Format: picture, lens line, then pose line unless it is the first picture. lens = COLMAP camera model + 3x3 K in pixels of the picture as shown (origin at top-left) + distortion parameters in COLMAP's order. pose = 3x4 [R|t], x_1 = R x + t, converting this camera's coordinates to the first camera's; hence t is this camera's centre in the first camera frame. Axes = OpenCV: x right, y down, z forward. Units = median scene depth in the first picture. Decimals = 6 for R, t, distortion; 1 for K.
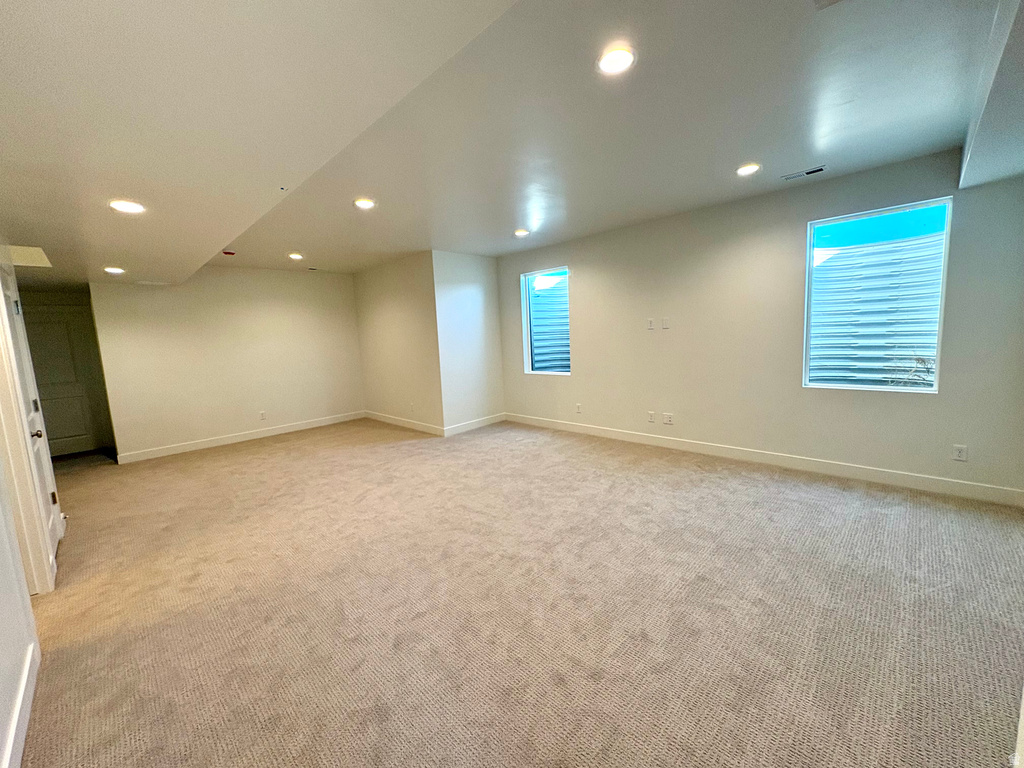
lens RADIAL K [[406.5, 0, 513.9], [0, 406.5, 382.1], [0, 0, 1]] dist [-0.000405, -0.000048]
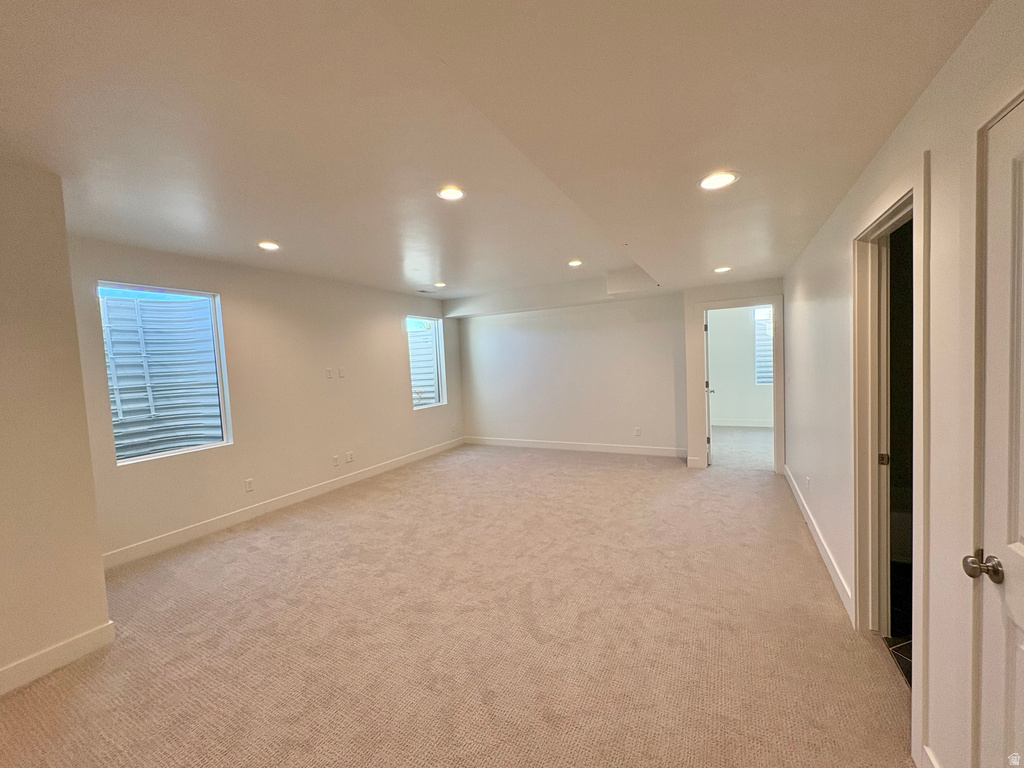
lens RADIAL K [[406.5, 0, 513.2], [0, 406.5, 384.2], [0, 0, 1]] dist [-0.000405, -0.000048]
pose [[-0.294370, 0.009912, 0.955640, -0.840794], [0.172974, 0.983984, 0.043076, -0.078650], [-0.939908, 0.177982, -0.291370, 0.891544]]
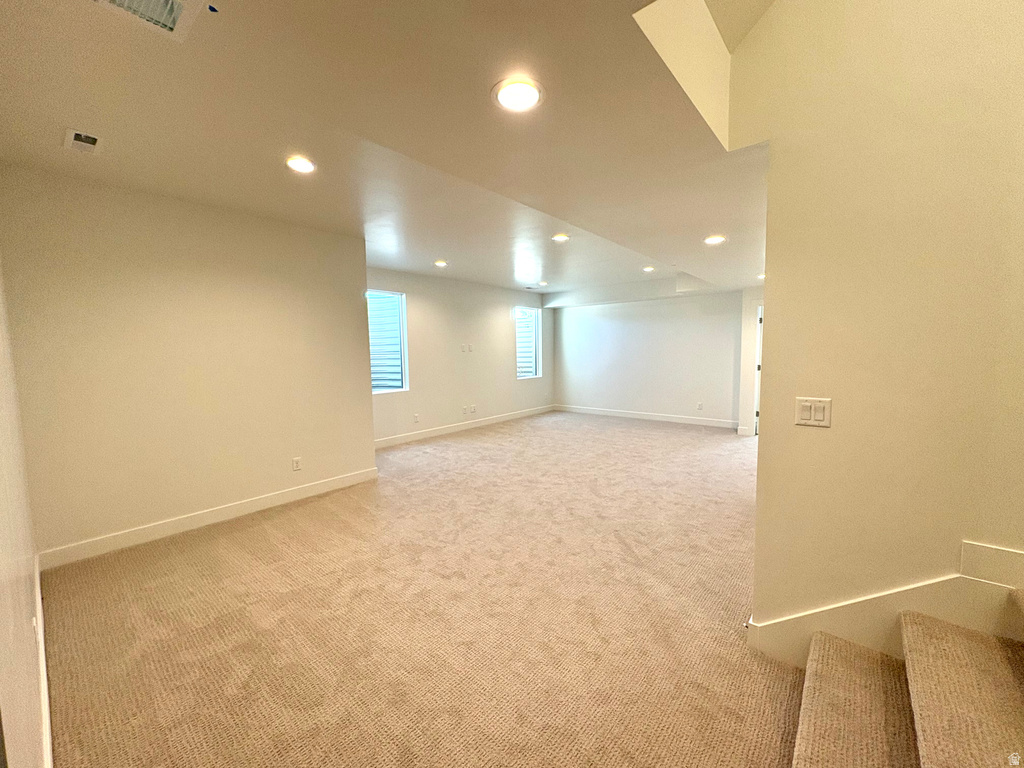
lens RADIAL K [[406.5, 0, 511.6], [0, 406.5, 382.7], [0, 0, 1]] dist [-0.000405, -0.000048]
pose [[-0.083549, -0.029602, 0.996064, -1.210056], [0.134230, 0.990115, 0.040684, -0.053261], [-0.987422, 0.137101, -0.078750, 0.990773]]
